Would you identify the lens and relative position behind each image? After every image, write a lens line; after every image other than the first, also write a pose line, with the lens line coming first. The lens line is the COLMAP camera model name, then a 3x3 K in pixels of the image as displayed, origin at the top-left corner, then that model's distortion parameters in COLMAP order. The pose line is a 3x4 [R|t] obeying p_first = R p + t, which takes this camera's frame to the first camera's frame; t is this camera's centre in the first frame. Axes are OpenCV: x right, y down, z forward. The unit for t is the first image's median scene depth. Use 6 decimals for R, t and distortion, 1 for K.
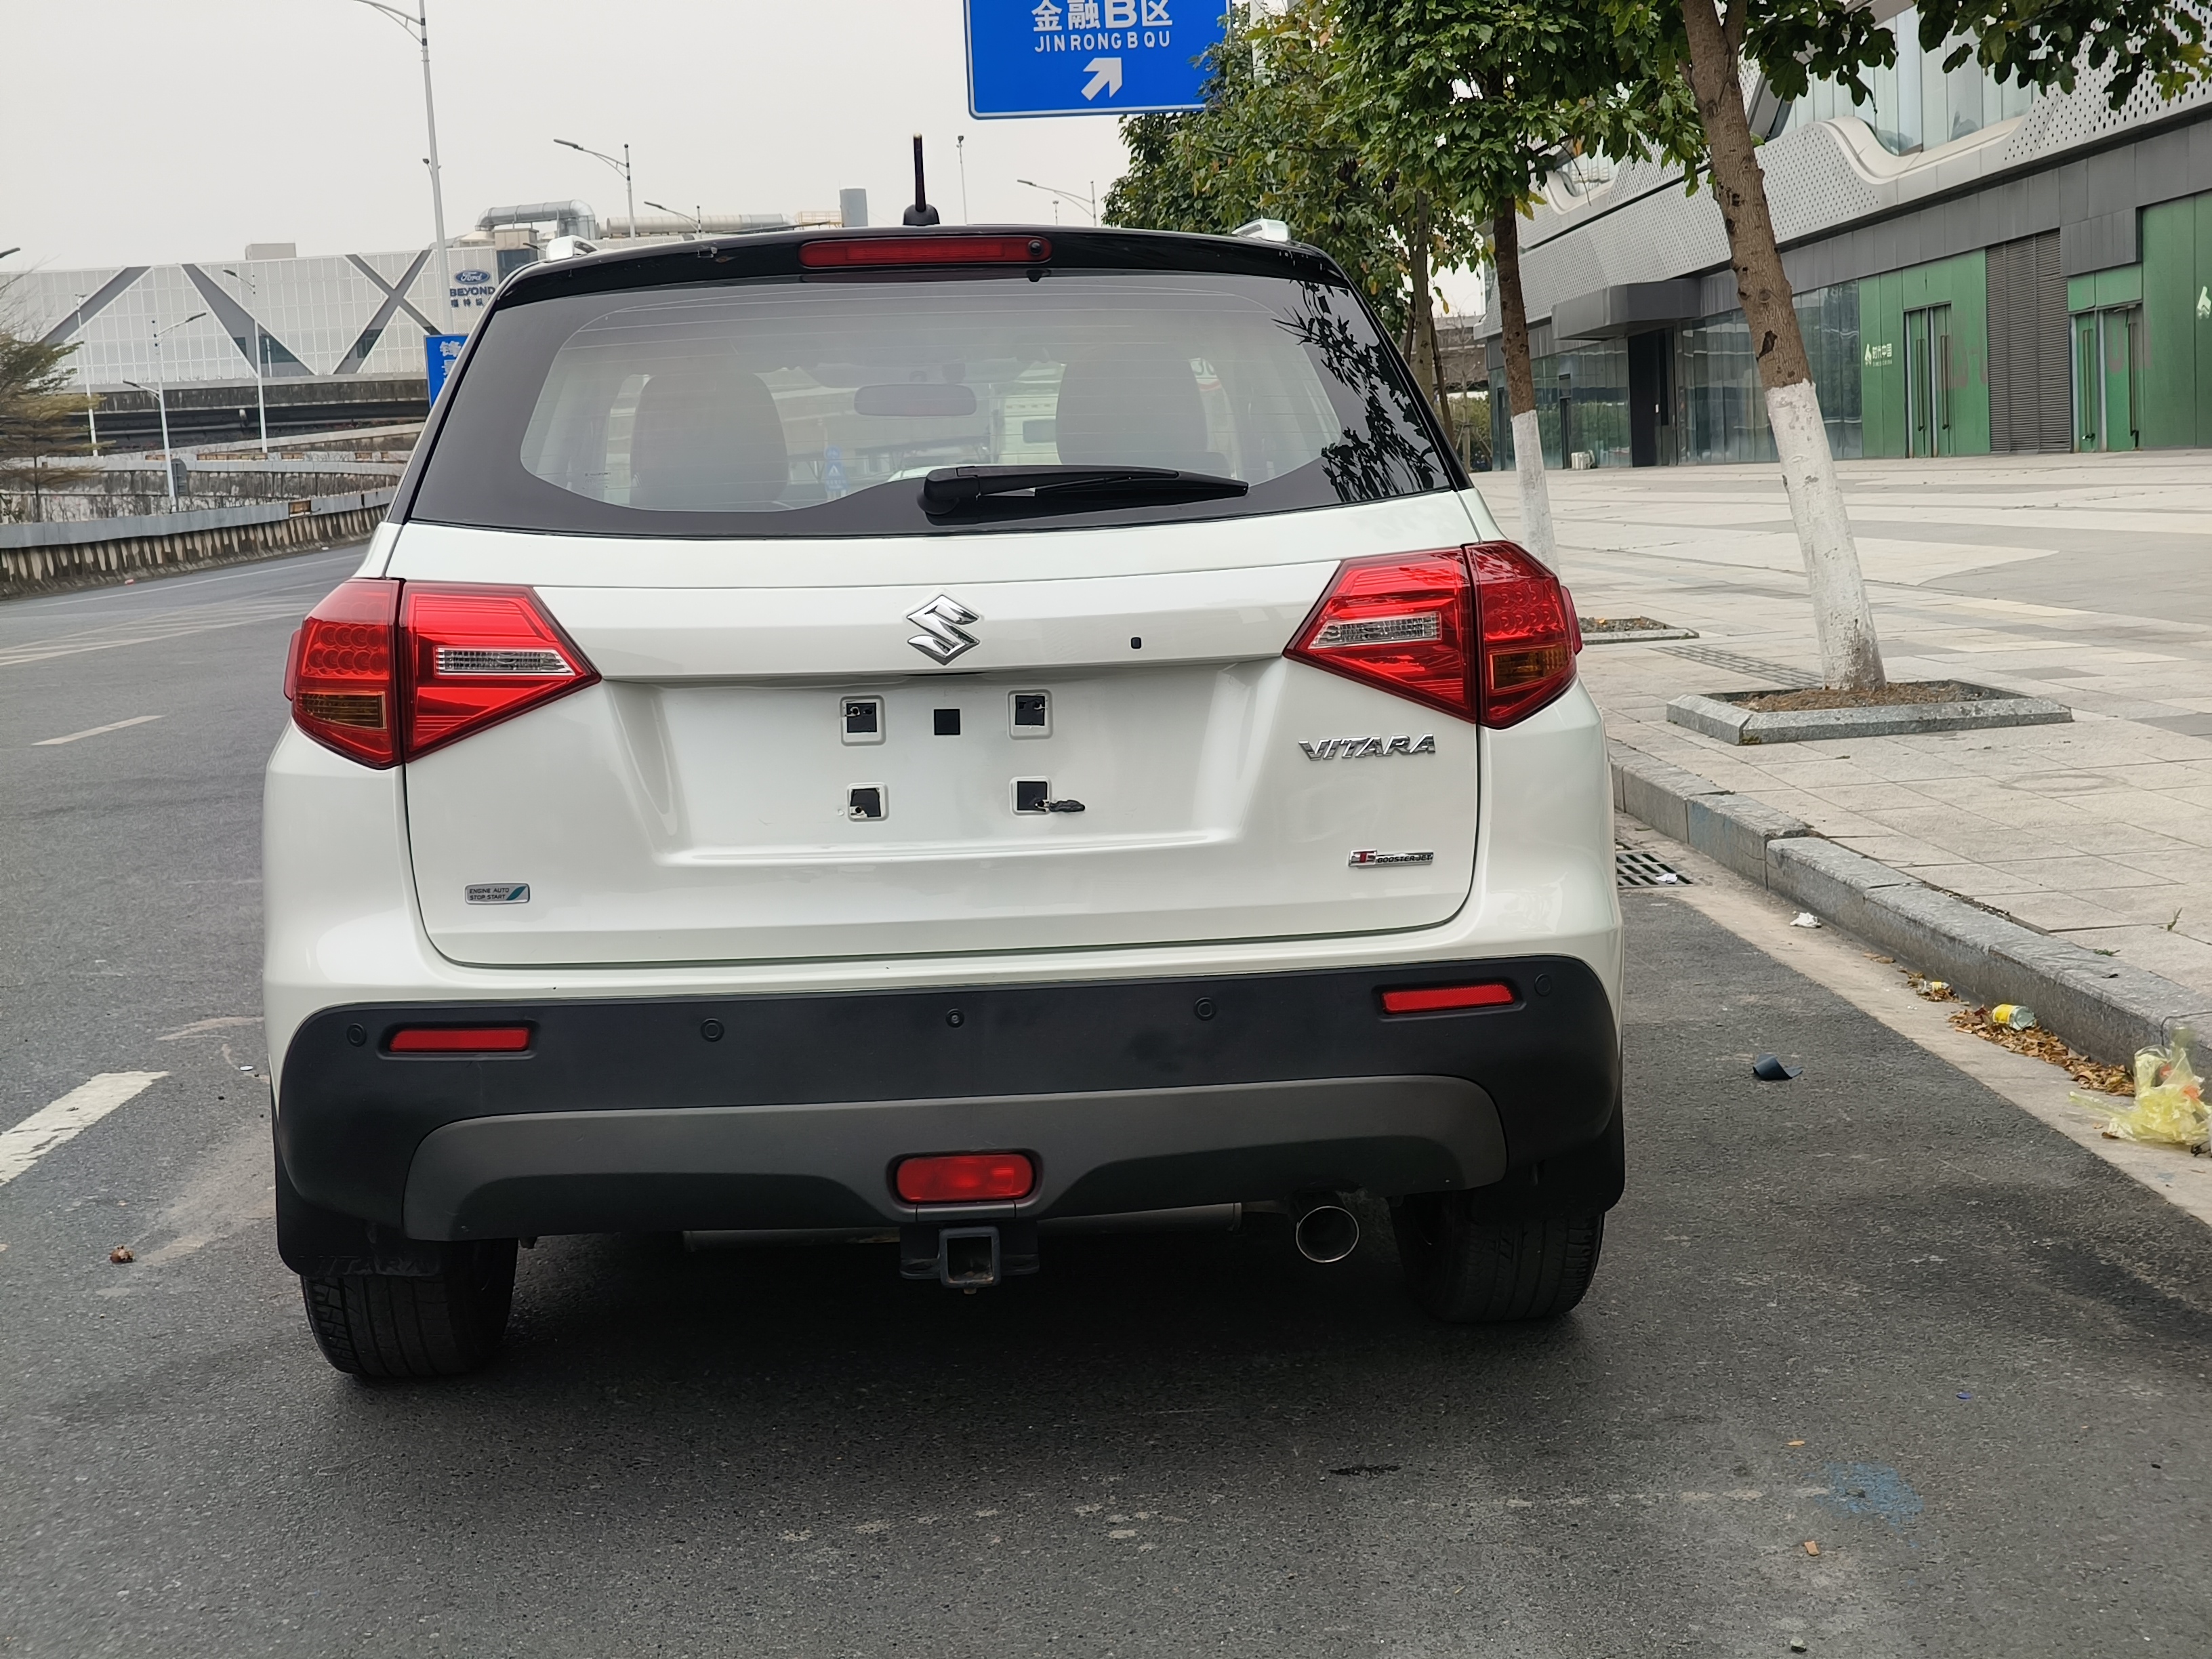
lens RADIAL K [[2940.7, 0, 1111.6], [0, 2940.7, 832.1], [0, 0, 1]] dist [0.051490, 0.000000]
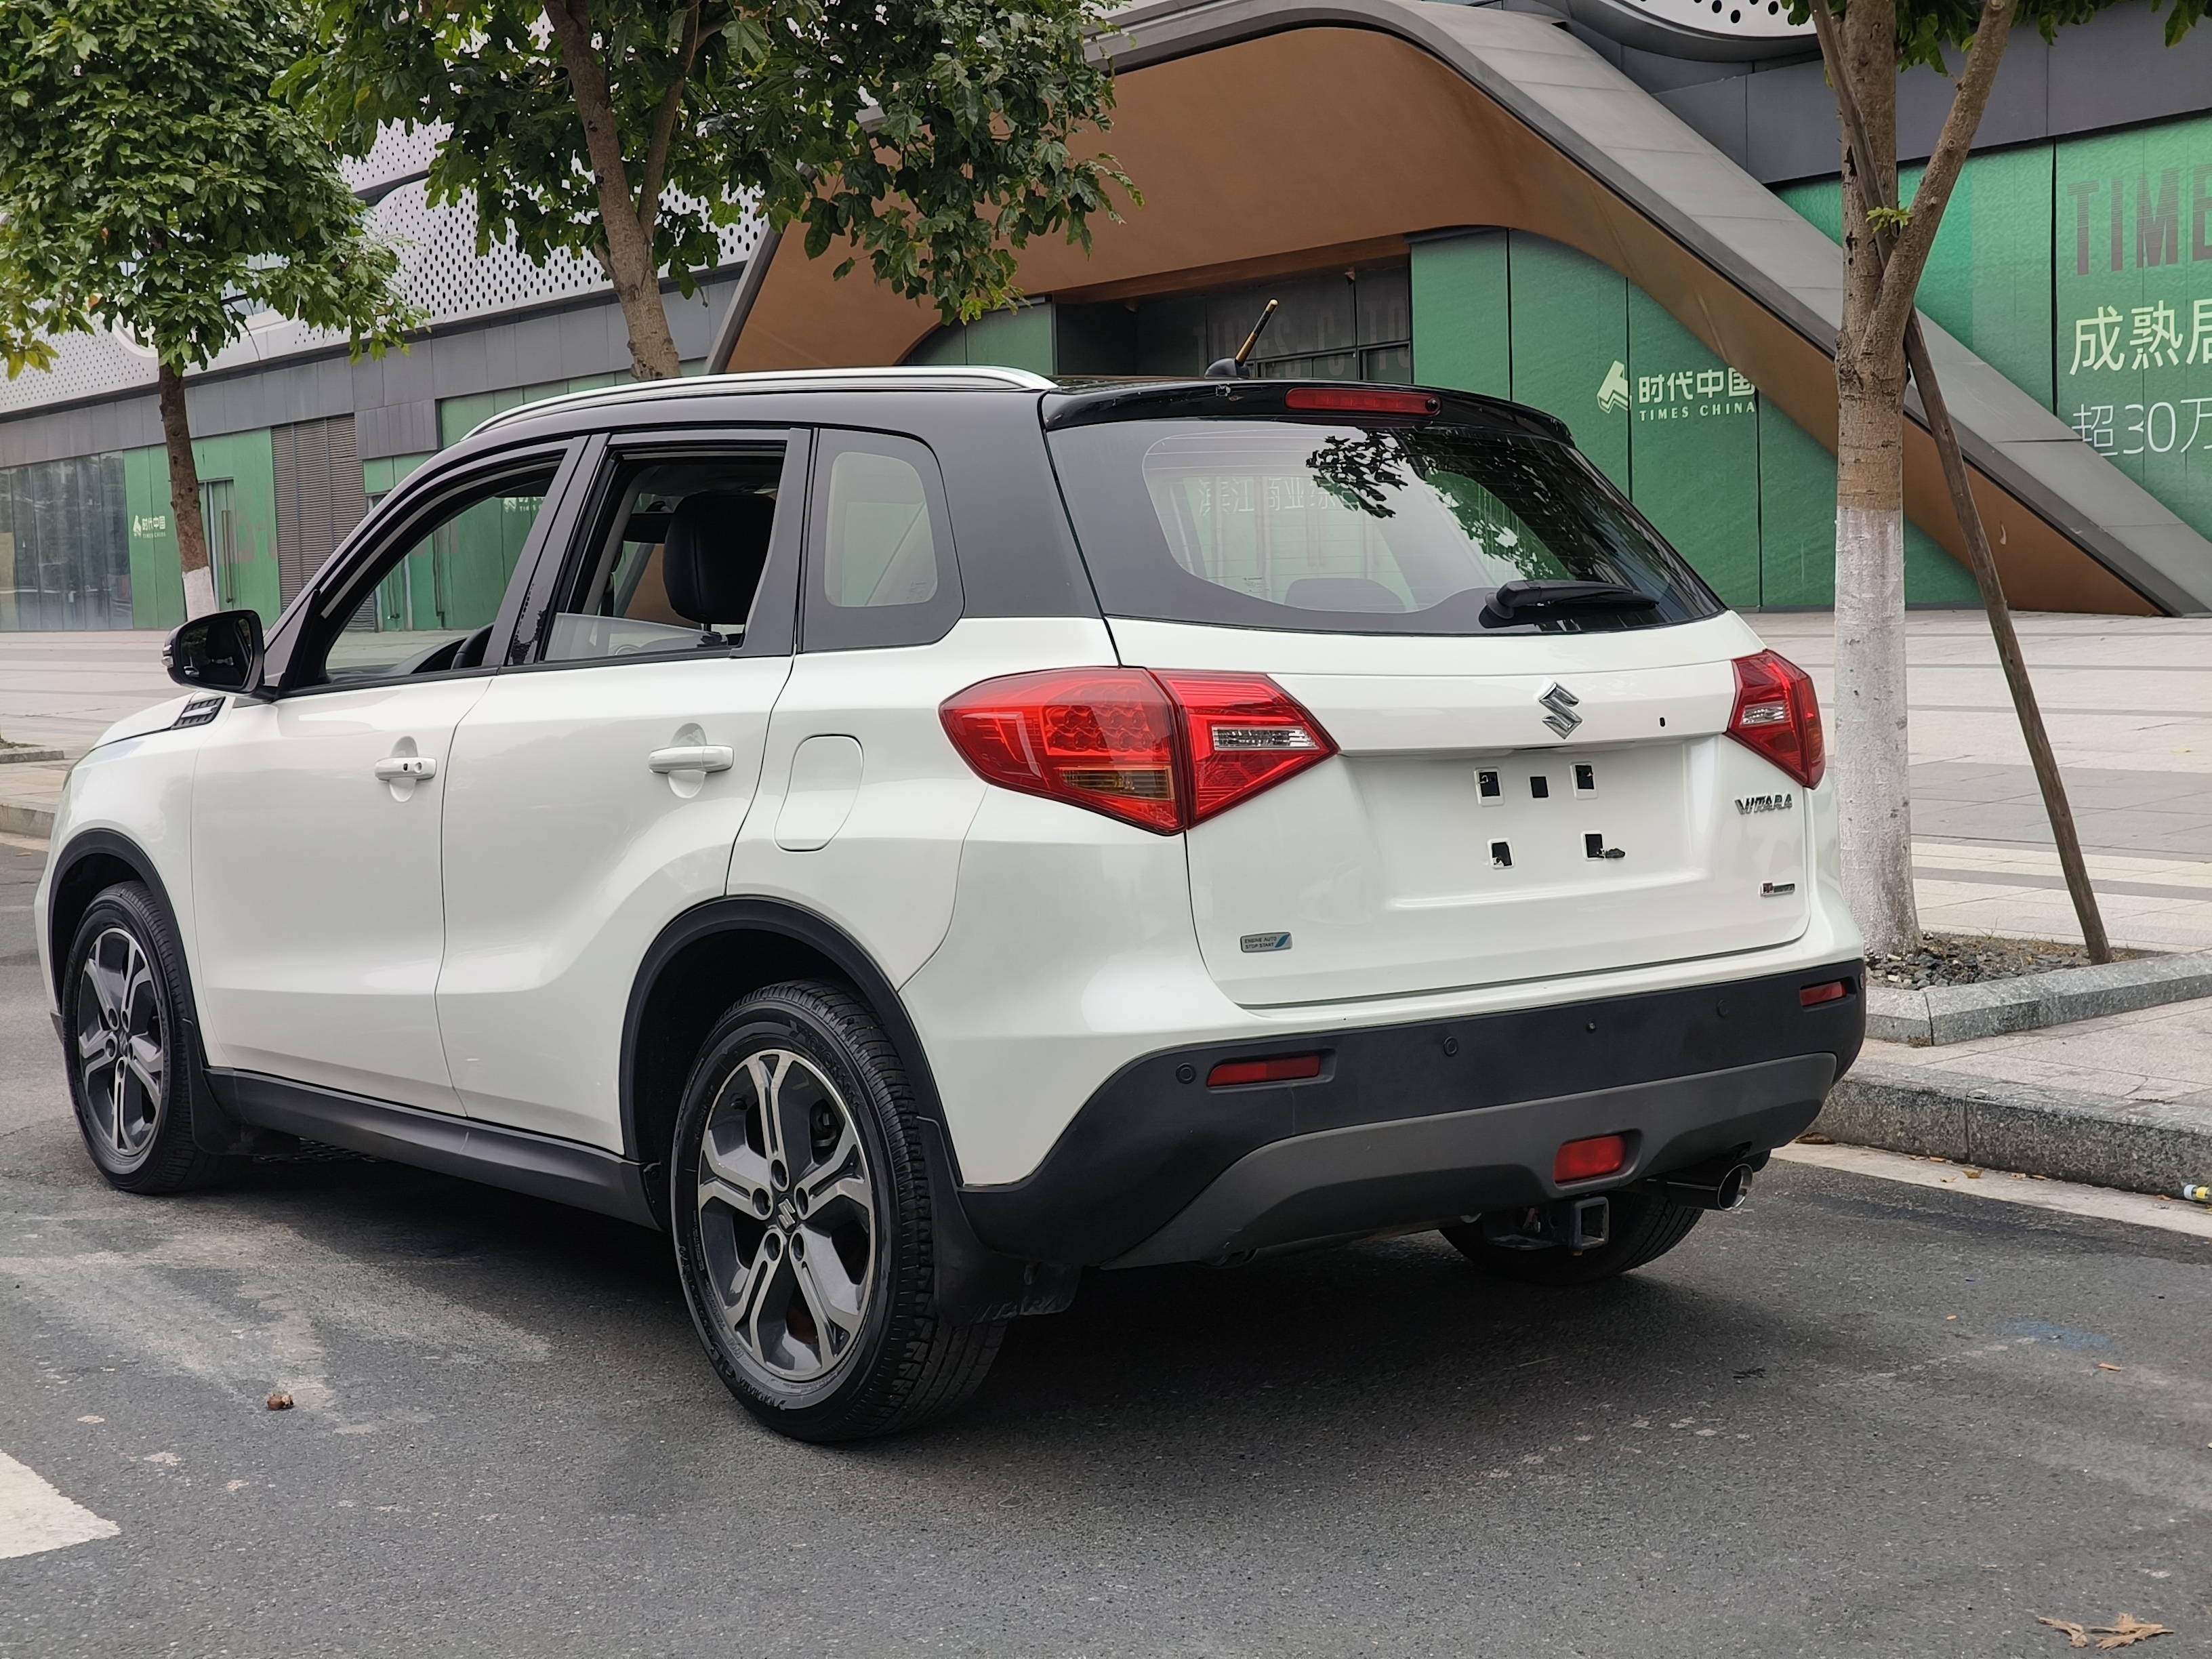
lens RADIAL K [[2940.7, 0, 1123.3], [0, 2940.7, 839.5], [0, 0, 1]] dist [0.051490, 0.000000]
pose [[0.823050, -0.021669, 0.567555, -0.870991], [0.053881, 0.997744, -0.040043, 0.023288], [-0.565407, 0.063537, 0.822361, 0.092486]]
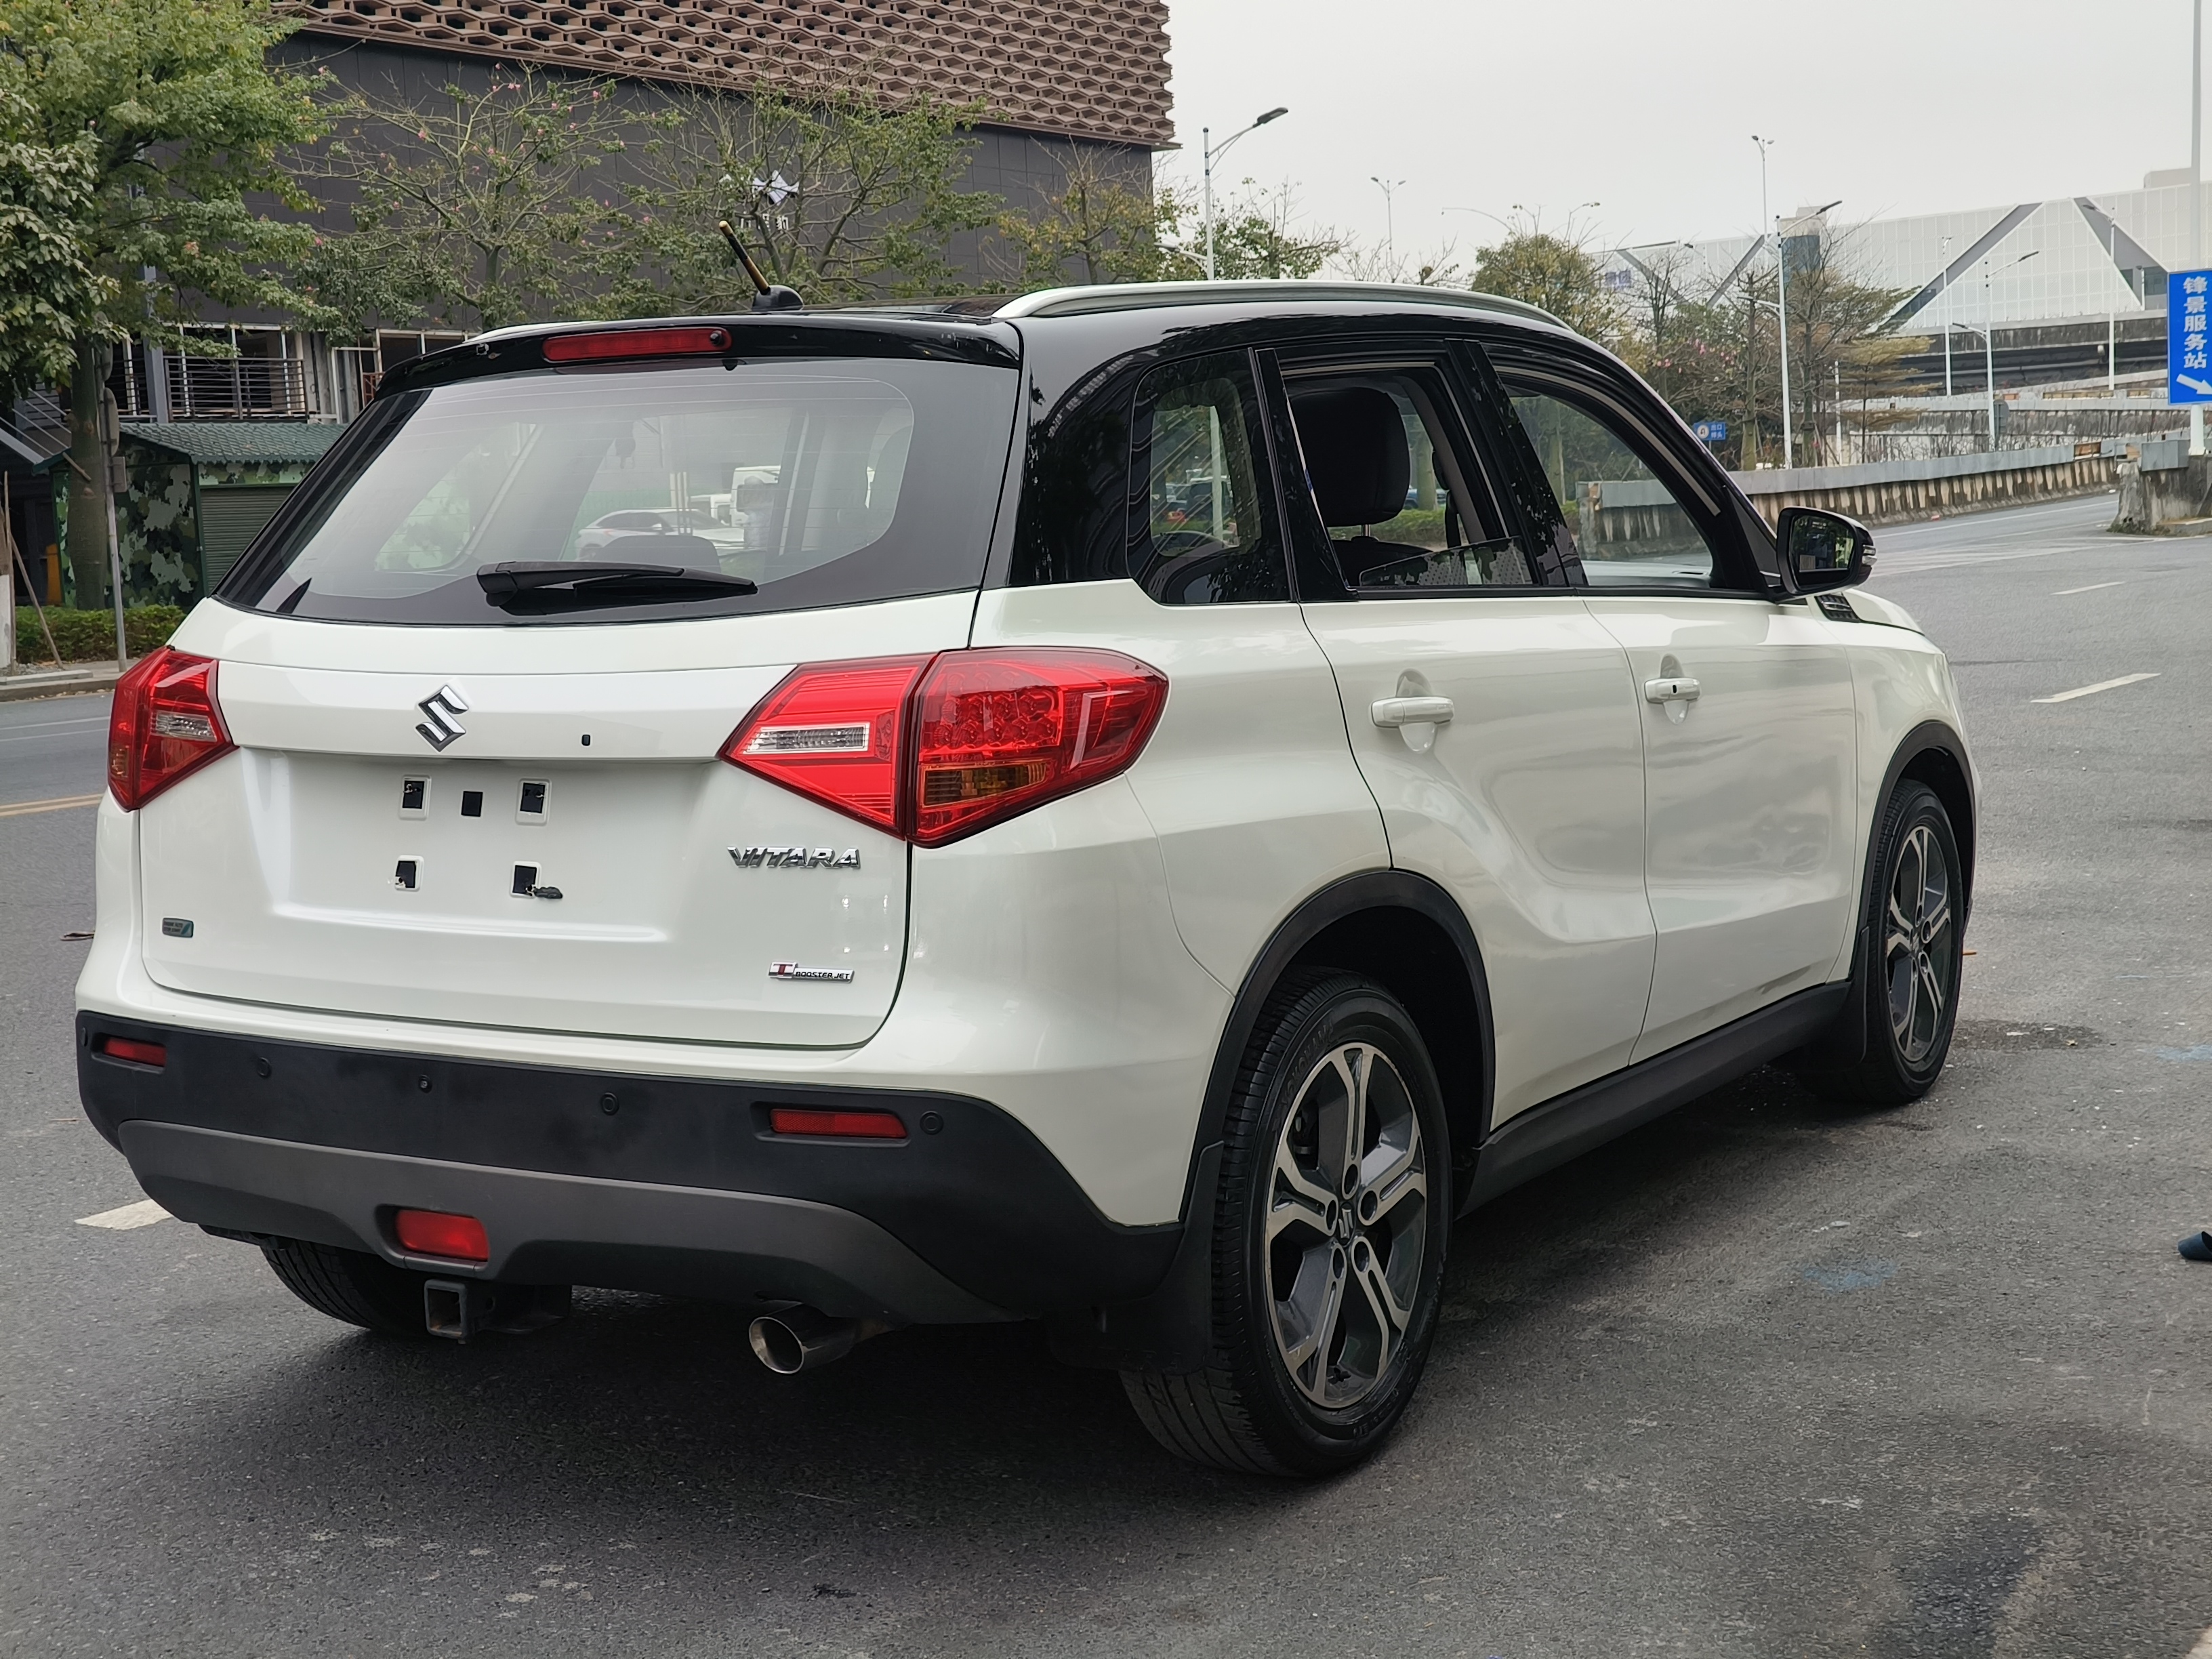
lens RADIAL K [[2940.7, 0, 1131.1], [0, 2940.7, 837.8], [0, 0, 1]] dist [0.051490, 0.000000]
pose [[0.822824, 0.073925, -0.563467, 0.719766], [-0.060860, 0.997264, 0.041964, -0.082328], [0.565028, -0.000236, 0.825072, 0.254149]]
